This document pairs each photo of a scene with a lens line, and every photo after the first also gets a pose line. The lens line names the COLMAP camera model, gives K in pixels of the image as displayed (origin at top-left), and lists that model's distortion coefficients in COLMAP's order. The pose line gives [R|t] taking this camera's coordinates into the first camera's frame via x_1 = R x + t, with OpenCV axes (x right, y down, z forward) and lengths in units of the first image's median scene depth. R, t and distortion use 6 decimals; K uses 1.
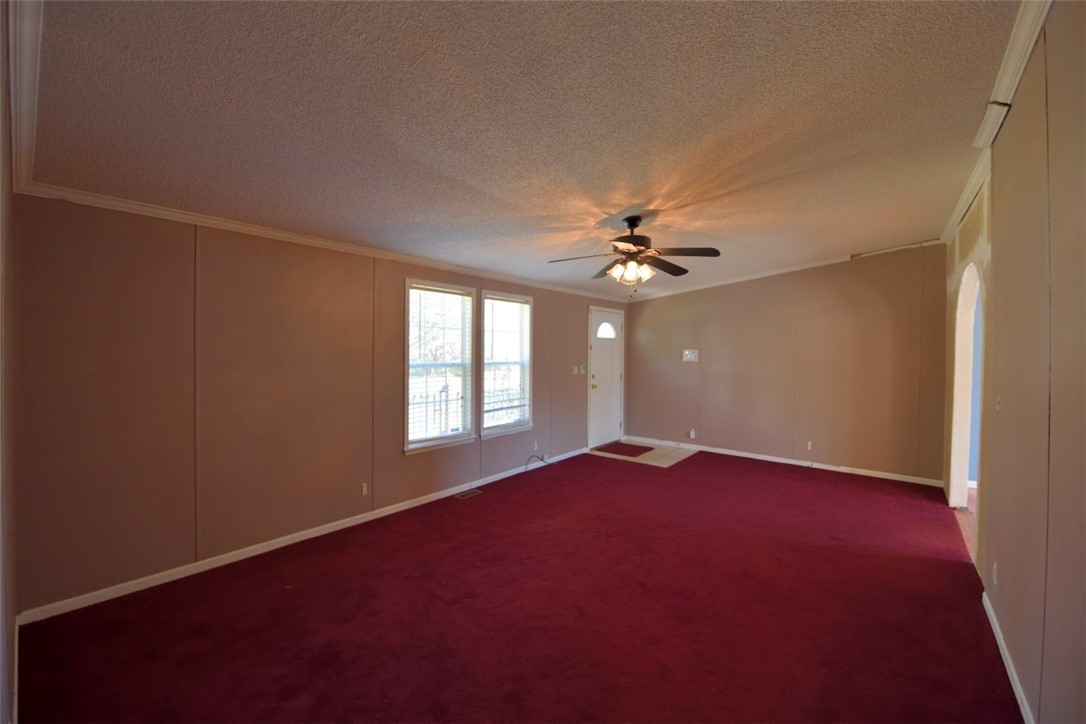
lens RADIAL K [[437.7, 0, 543.6], [0, 437.7, 354.0], [0, 0, 1]] dist [-0.015872, -0.000679]
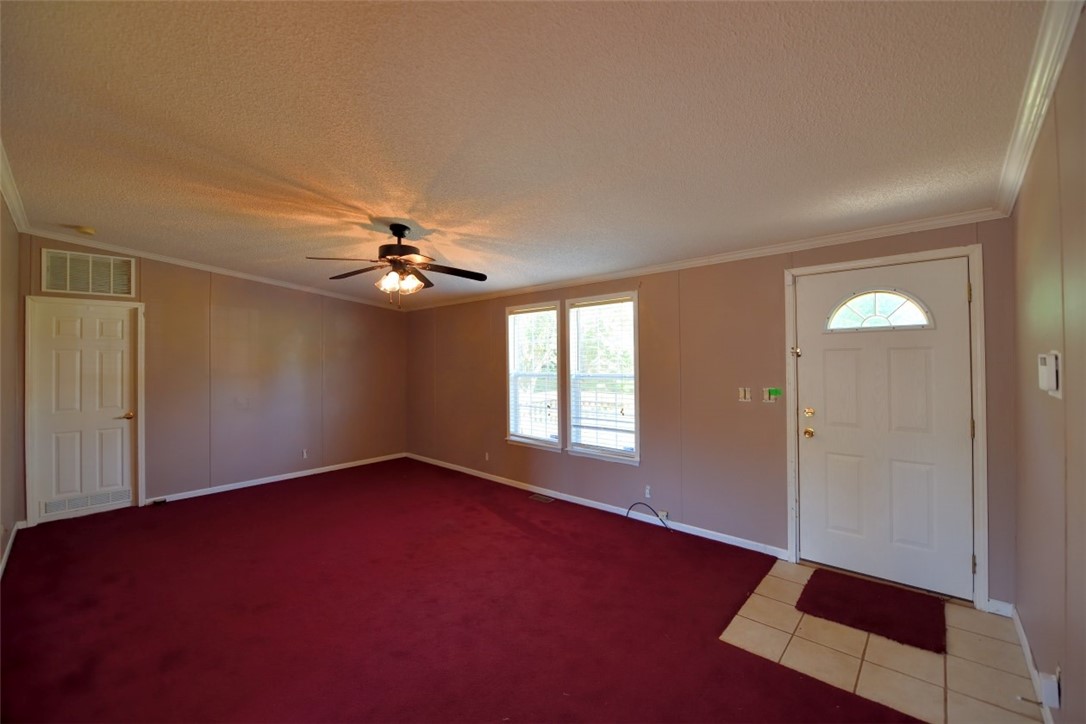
lens RADIAL K [[437.7, 0, 543.6], [0, 437.7, 354.0], [0, 0, 1]] dist [-0.015872, -0.000679]
pose [[-0.056843, -0.020564, -0.998171, 0.825460], [0.001641, 0.999785, -0.020691, -0.005324], [0.998382, -0.002814, -0.056797, 0.988311]]
